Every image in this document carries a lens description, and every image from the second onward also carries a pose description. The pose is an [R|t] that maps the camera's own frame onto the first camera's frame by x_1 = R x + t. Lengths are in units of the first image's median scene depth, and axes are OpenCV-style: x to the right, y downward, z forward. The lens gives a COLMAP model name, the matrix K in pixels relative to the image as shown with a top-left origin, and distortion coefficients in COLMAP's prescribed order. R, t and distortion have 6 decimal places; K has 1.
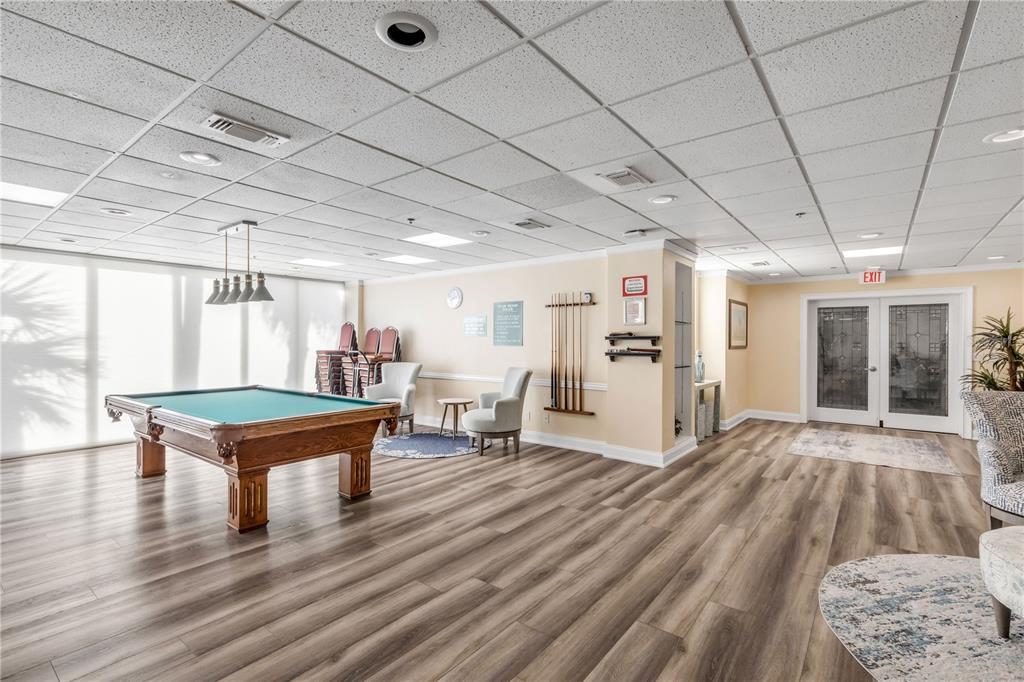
lens RADIAL K [[472.4, 0, 513.8], [0, 472.4, 341.3], [0, 0, 1]] dist [0.002070, -0.000108]
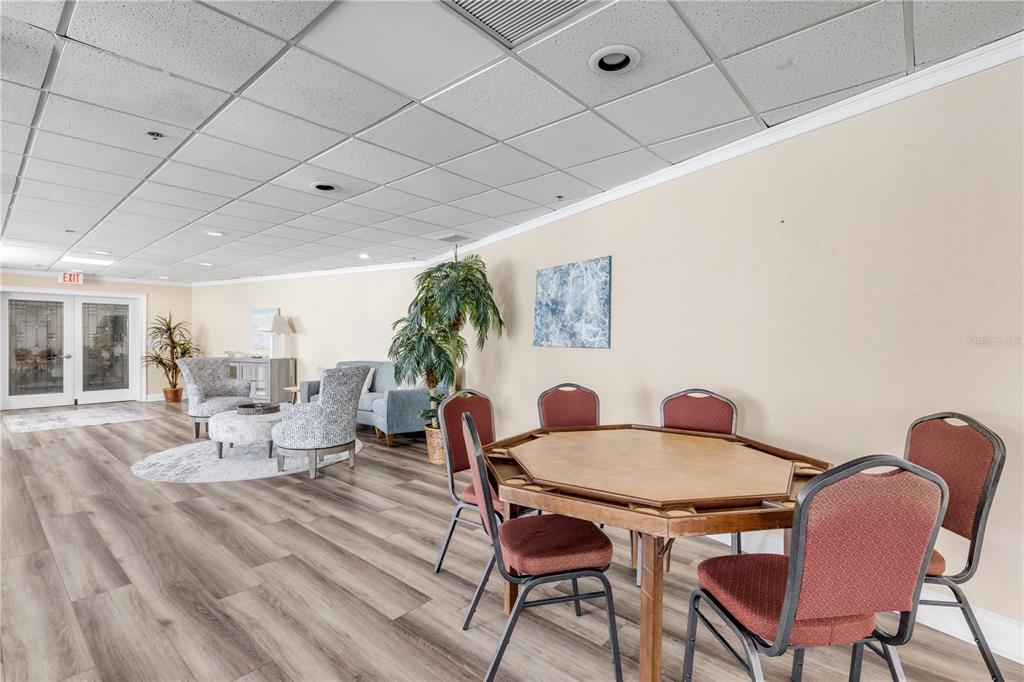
lens RADIAL K [[472.4, 0, 513.6], [0, 472.4, 340.5], [0, 0, 1]] dist [0.002070, -0.000108]
pose [[0.052501, -0.003175, 0.998616, -0.366246], [-0.001861, 0.999993, 0.003277, 0.014869], [-0.998619, -0.002030, 0.052495, -0.166627]]
